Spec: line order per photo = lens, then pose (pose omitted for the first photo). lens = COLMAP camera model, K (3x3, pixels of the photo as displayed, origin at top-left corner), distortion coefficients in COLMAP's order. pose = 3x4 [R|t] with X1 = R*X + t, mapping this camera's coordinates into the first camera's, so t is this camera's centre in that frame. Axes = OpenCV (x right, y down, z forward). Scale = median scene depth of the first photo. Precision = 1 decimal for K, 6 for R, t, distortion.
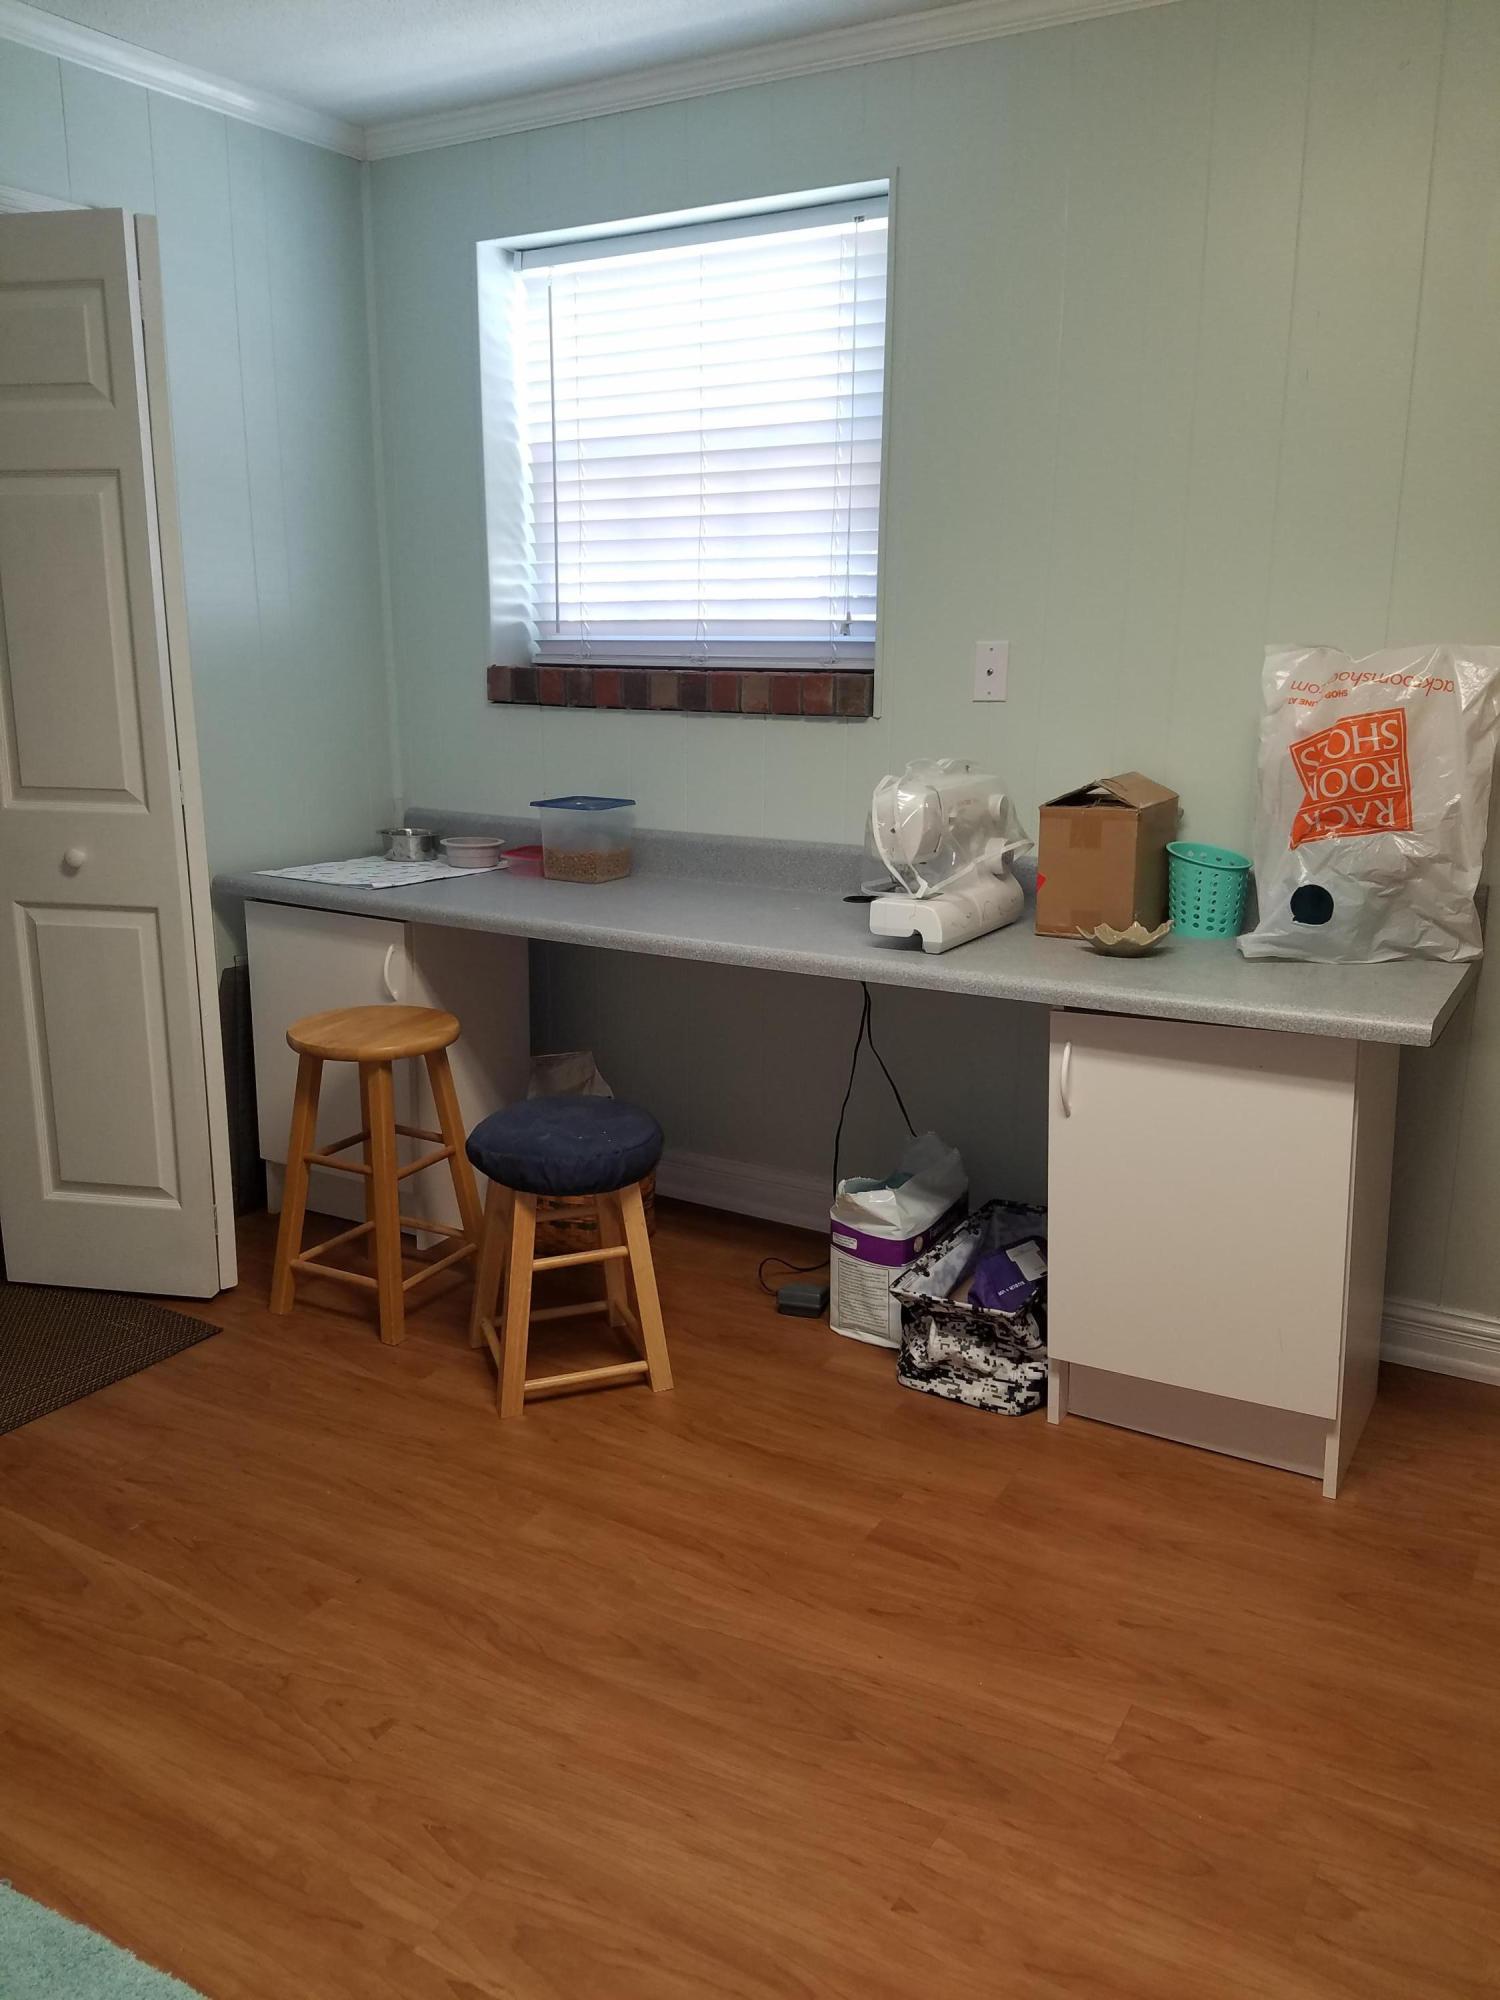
lens RADIAL K [[1545.7, 0, 741.9], [0, 1545.7, 989.6], [0, 0, 1]] dist [0.148706, -0.176036]
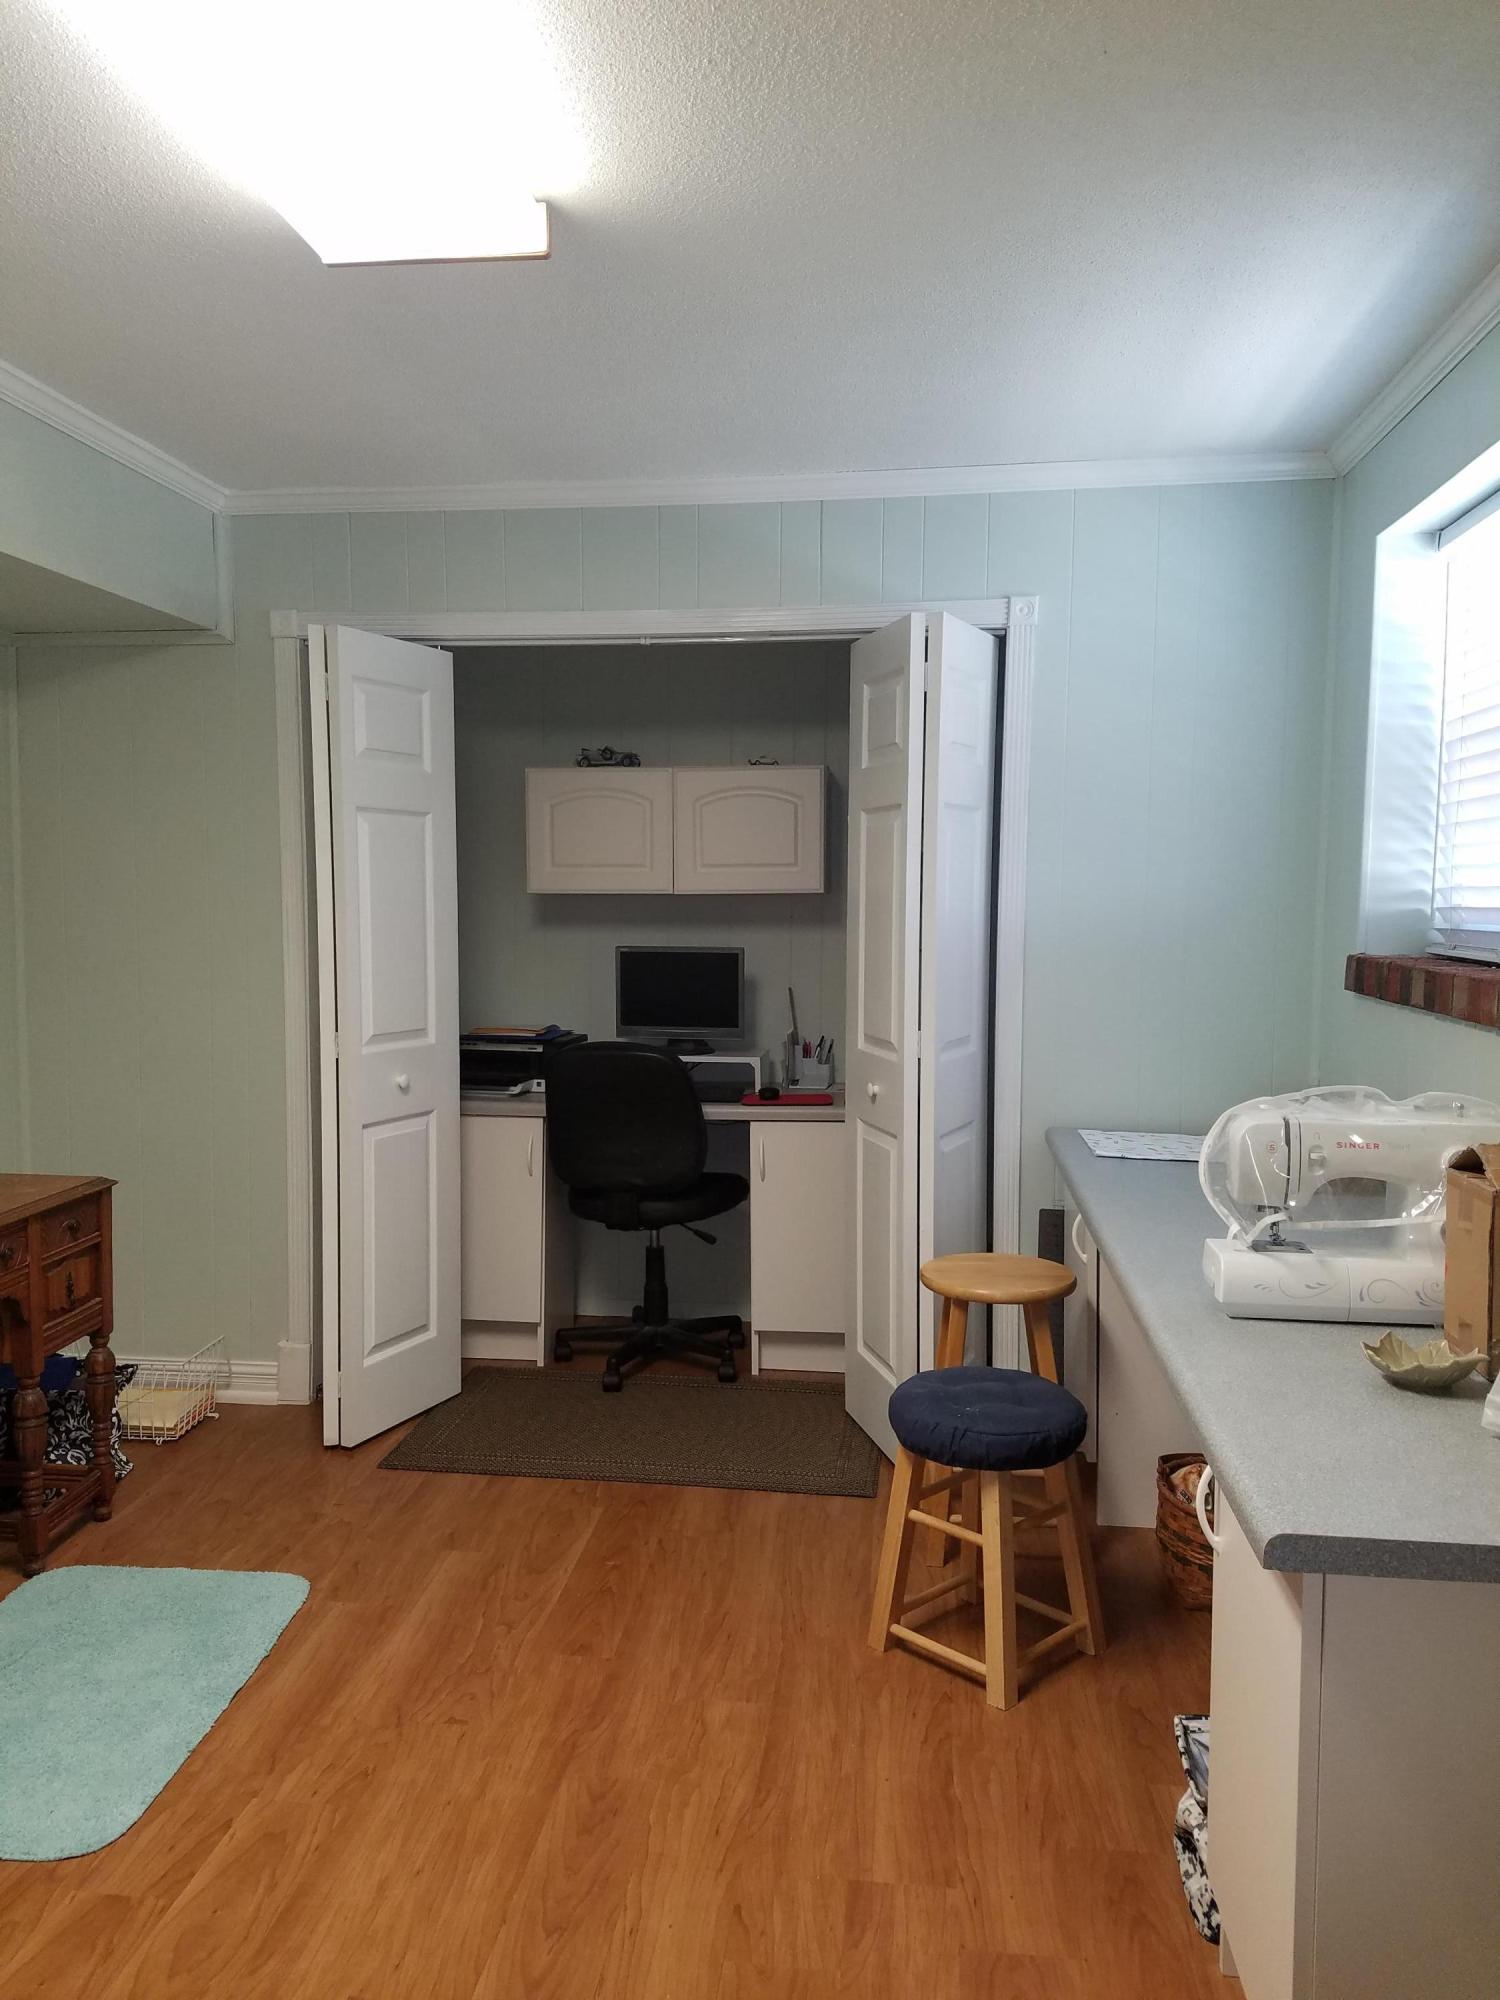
lens RADIAL K [[1622.6, 0, 746.7], [0, 1622.6, 1000.9], [0, 0, 1]] dist [0.032906, -0.002955]
pose [[0.398278, 0.071012, -0.914512, 0.906657], [-0.204388, 0.978804, -0.013008, -0.142329], [0.894204, 0.192096, 0.404350, 0.434773]]
